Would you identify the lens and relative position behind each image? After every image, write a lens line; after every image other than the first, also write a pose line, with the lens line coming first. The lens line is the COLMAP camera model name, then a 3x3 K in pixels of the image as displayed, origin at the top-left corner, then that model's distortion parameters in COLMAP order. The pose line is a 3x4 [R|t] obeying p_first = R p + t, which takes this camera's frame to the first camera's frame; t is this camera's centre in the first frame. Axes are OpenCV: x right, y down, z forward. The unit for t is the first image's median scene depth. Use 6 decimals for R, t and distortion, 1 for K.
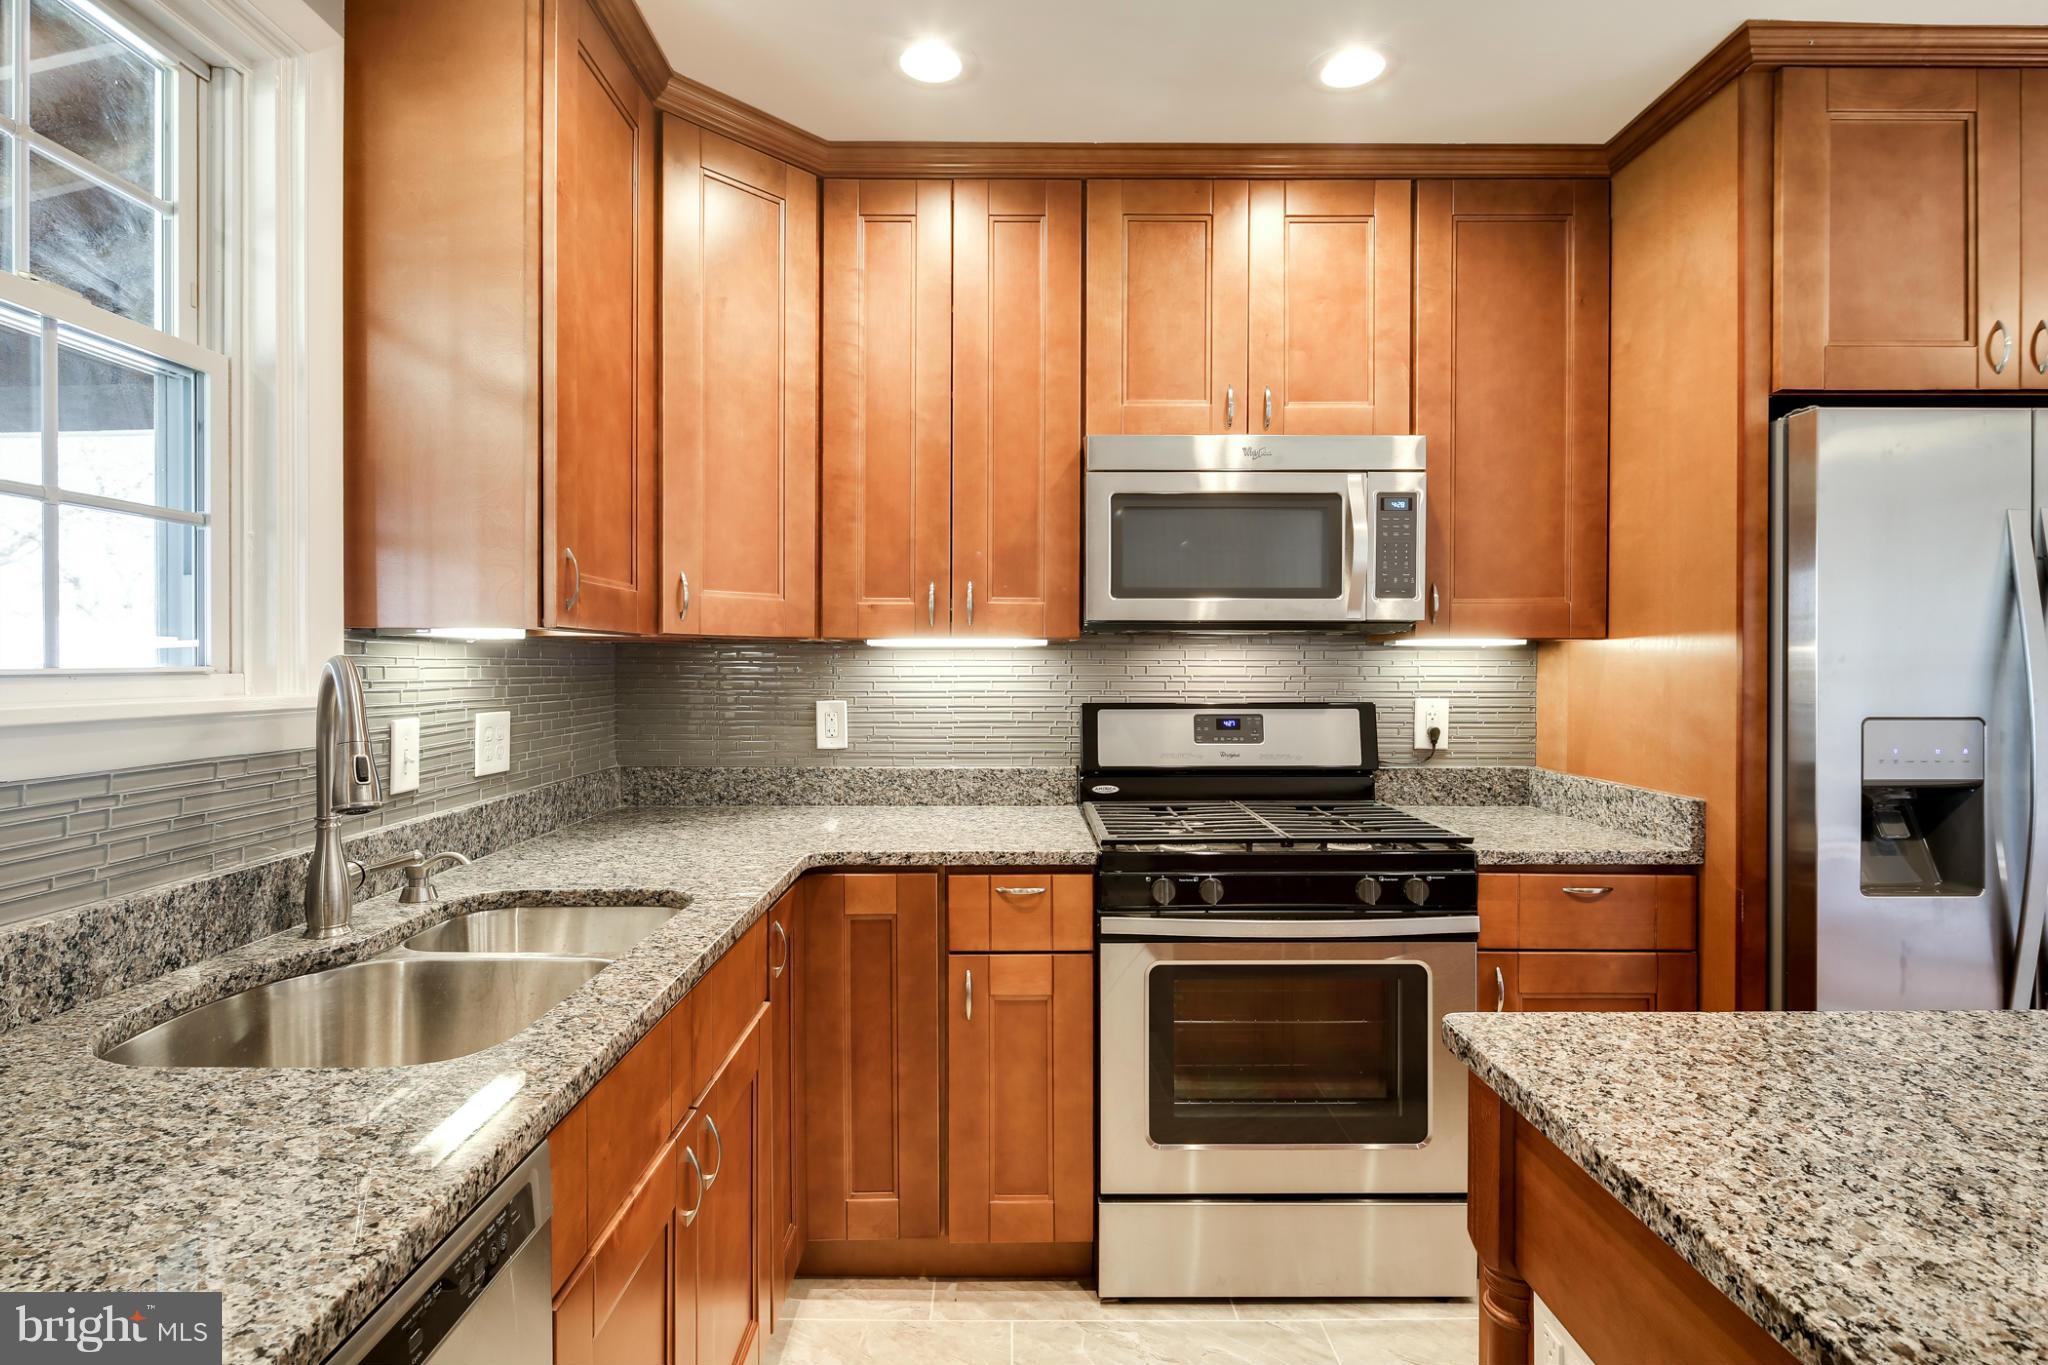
lens RADIAL K [[1003.1, 0, 1016.4], [0, 1003.1, 667.7], [0, 0, 1]] dist [0.001284, -0.000905]
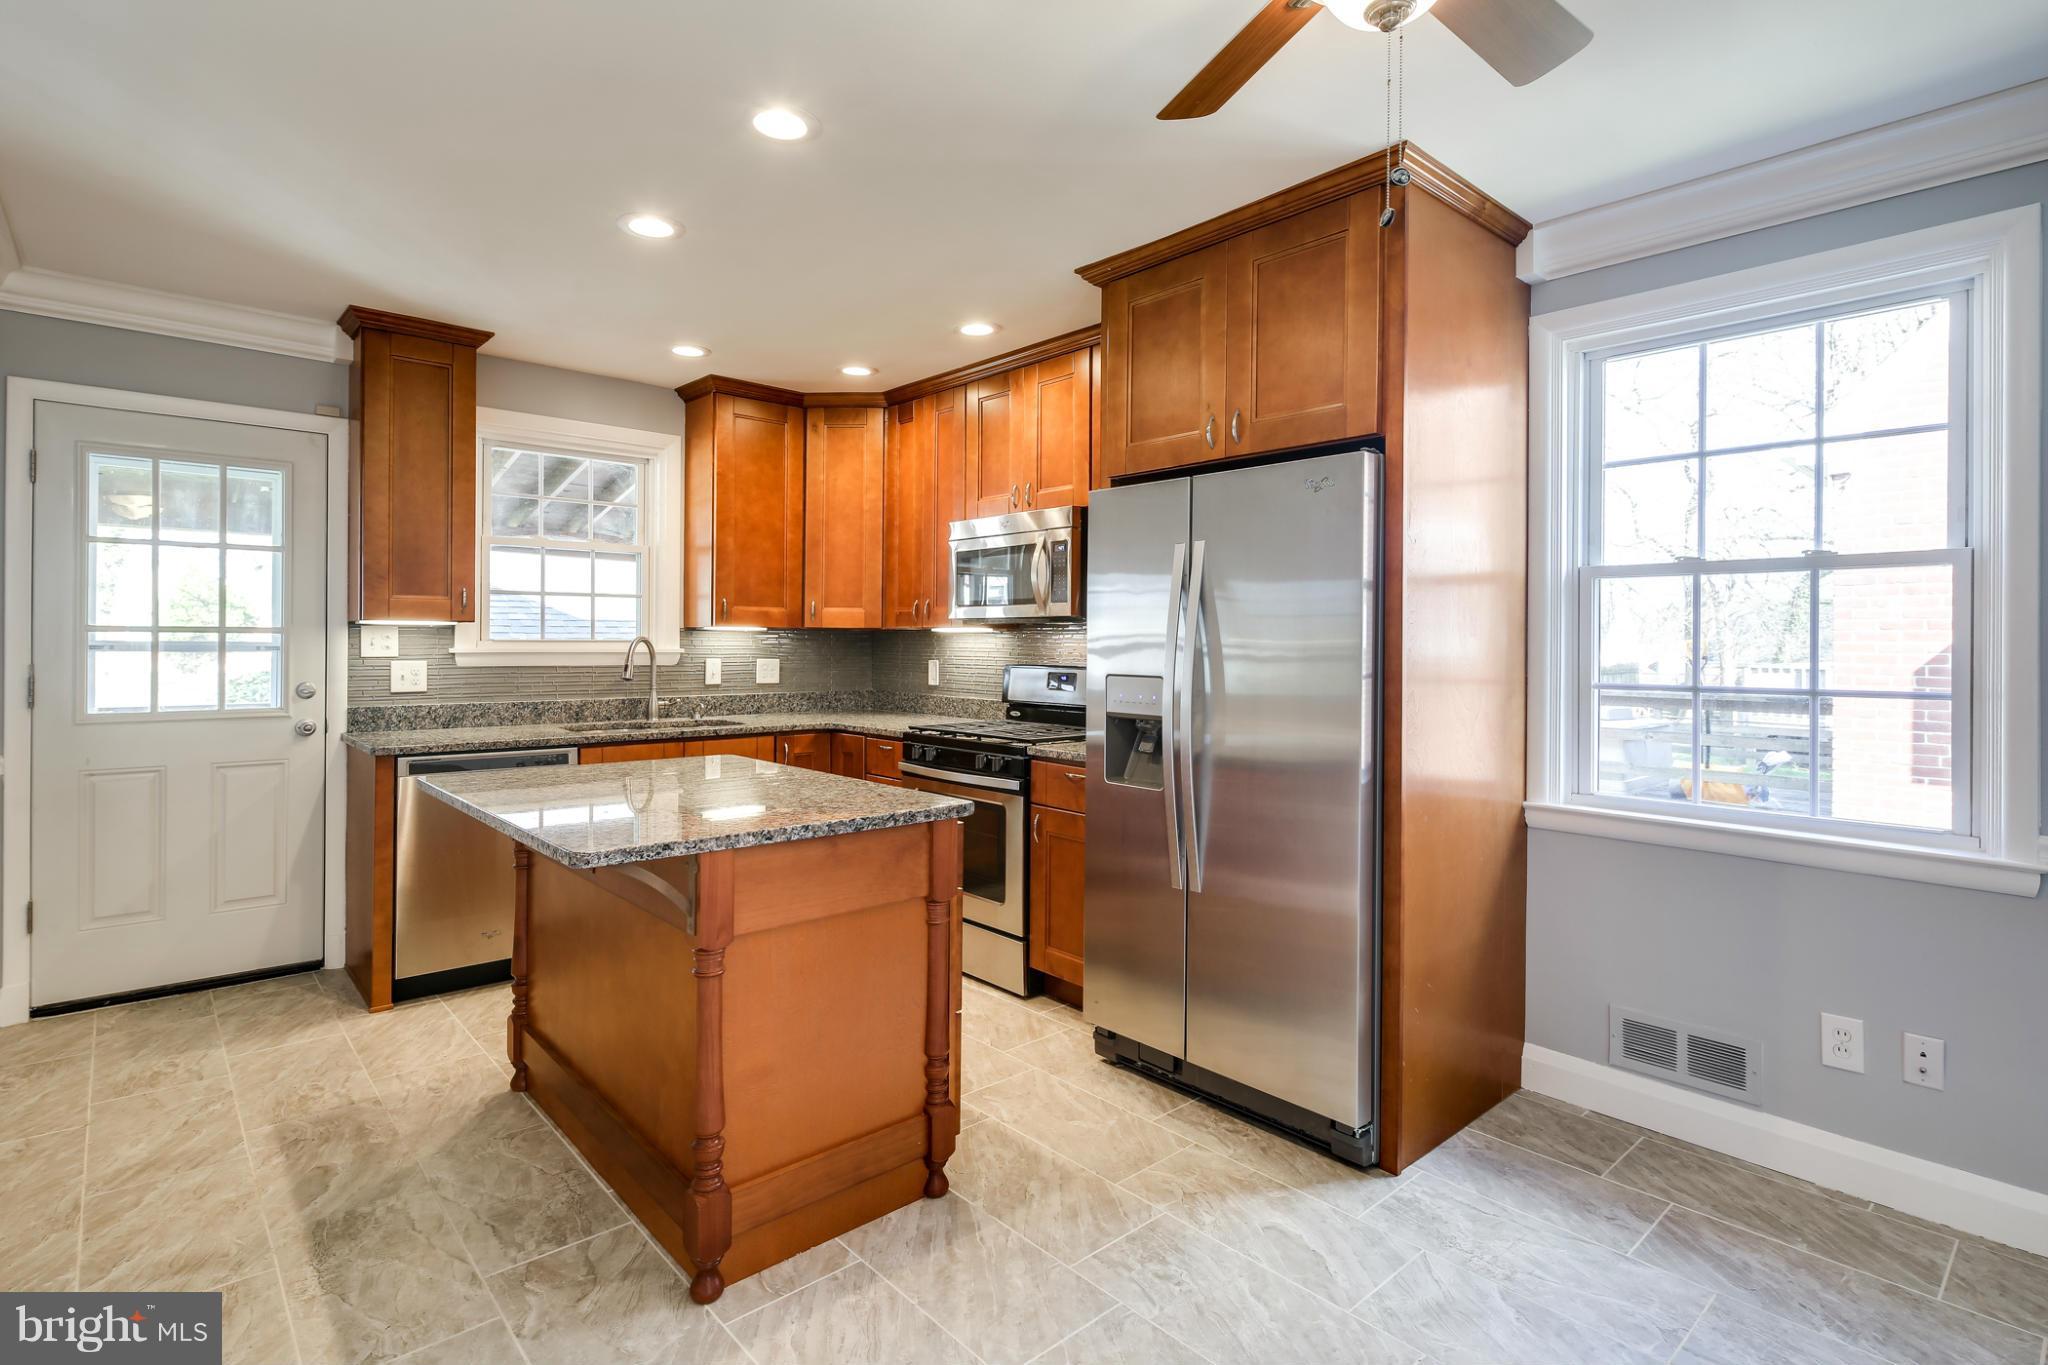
lens RADIAL K [[1006.9, 0, 1020.1], [0, 1006.9, 645.0], [0, 0, 1]] dist [-0.000265, -0.000522]
pose [[0.658920, 0.007231, -0.752178, 1.800169], [-0.010761, 0.999942, 0.000186, 0.002134], [0.752136, 0.007971, 0.658960, -0.190418]]
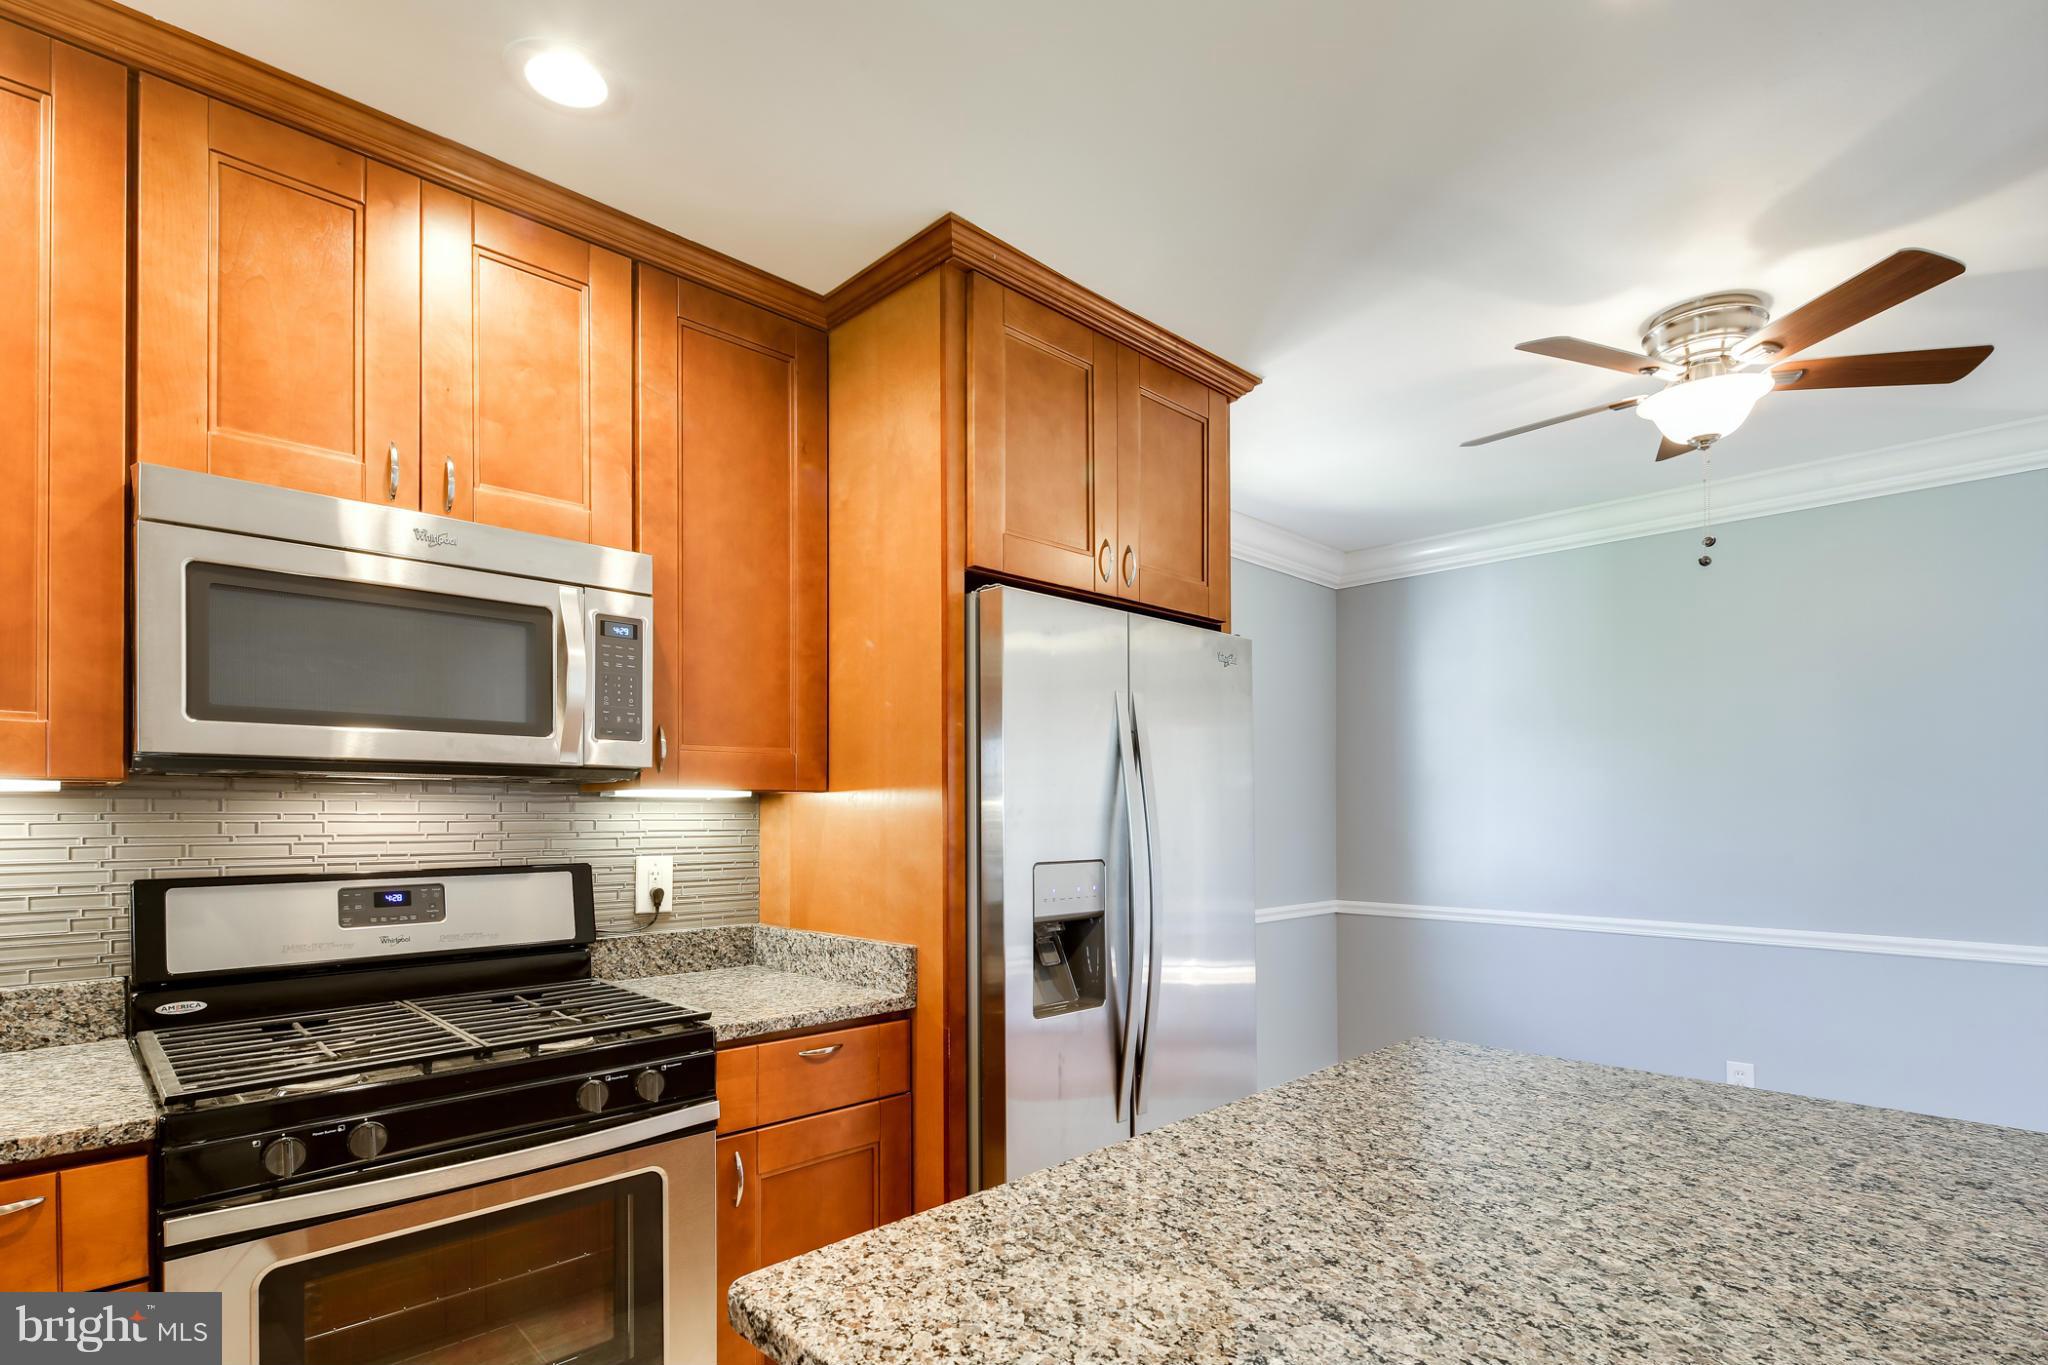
lens RADIAL K [[1008.1, 0, 1018.0], [0, 1008.1, 816.5], [0, 0, 1]] dist [0.005062, -0.005391]
pose [[0.721272, -0.003551, 0.692643, 0.032724], [0.006716, 0.999976, -0.001868, -0.000972], [-0.692619, 0.005999, 0.721278, 0.165926]]
